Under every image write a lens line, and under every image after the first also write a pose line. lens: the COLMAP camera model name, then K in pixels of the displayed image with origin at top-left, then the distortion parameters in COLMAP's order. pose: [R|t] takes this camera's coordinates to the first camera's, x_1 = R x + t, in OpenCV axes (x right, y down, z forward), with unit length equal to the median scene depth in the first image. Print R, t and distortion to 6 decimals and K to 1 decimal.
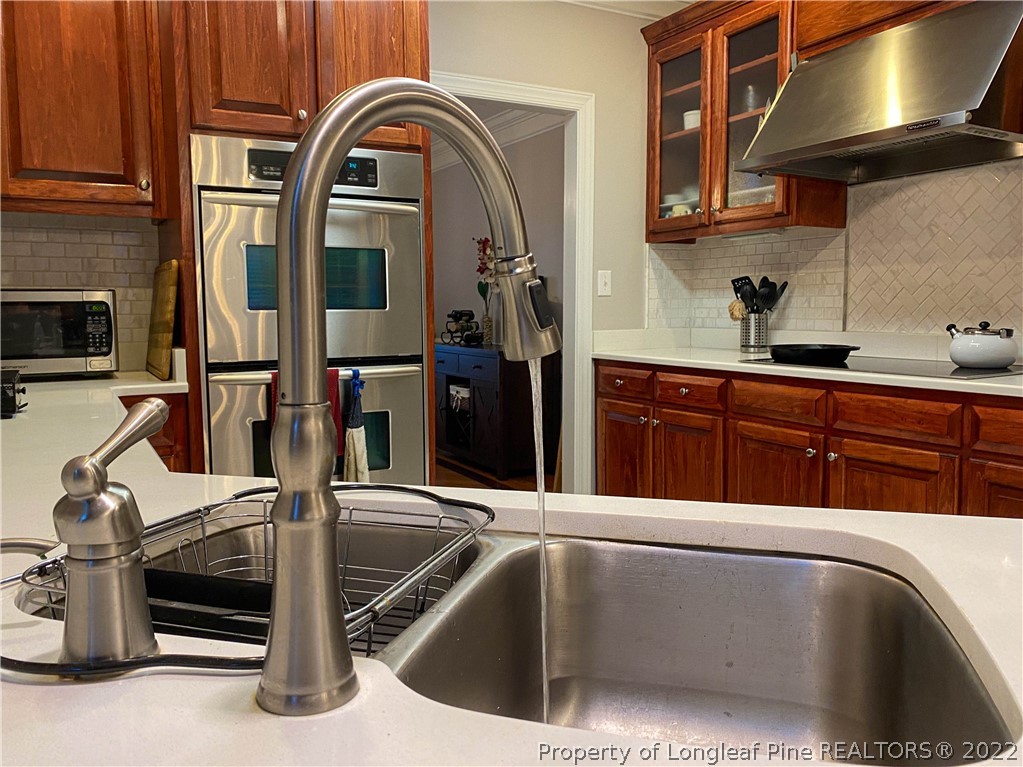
lens RADIAL K [[808.6, 0, 507.9], [0, 808.6, 372.8], [0, 0, 1]] dist [0.050598, -0.013247]
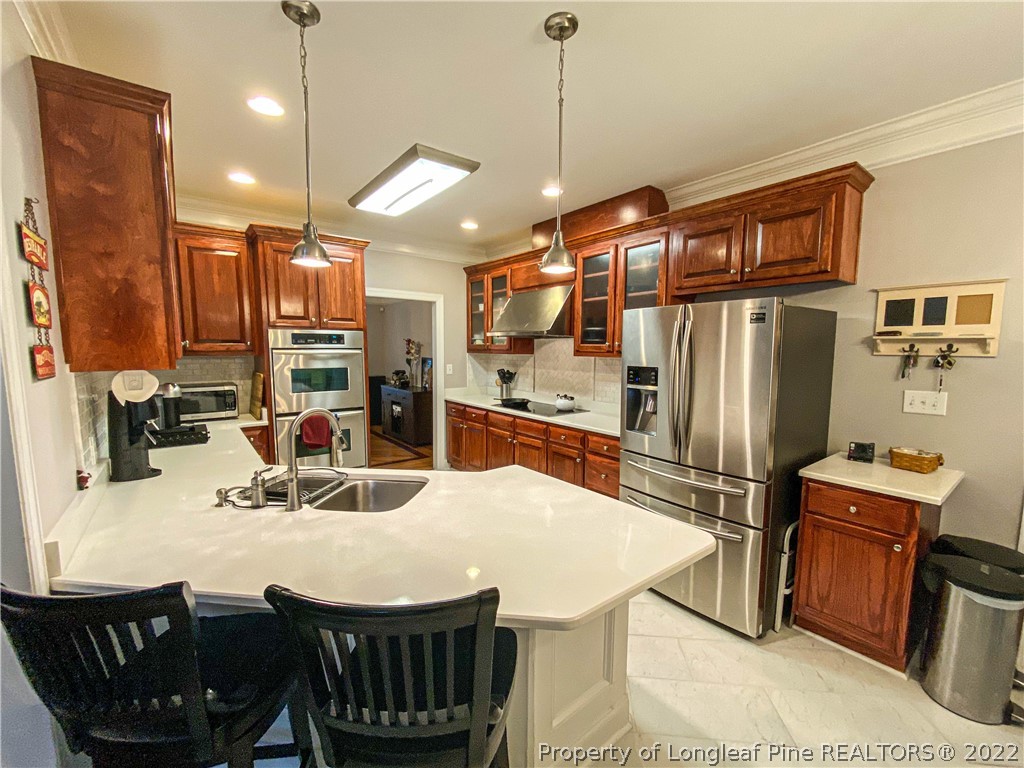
lens RADIAL K [[416.7, 0, 521.1], [0, 416.7, 394.5], [0, 0, 1]] dist [0.000421, -0.000171]
pose [[0.984214, -0.003100, 0.176956, 0.152918], [-0.001972, 0.999592, 0.028480, -0.098764], [-0.176972, -0.028379, 0.983807, -0.410708]]
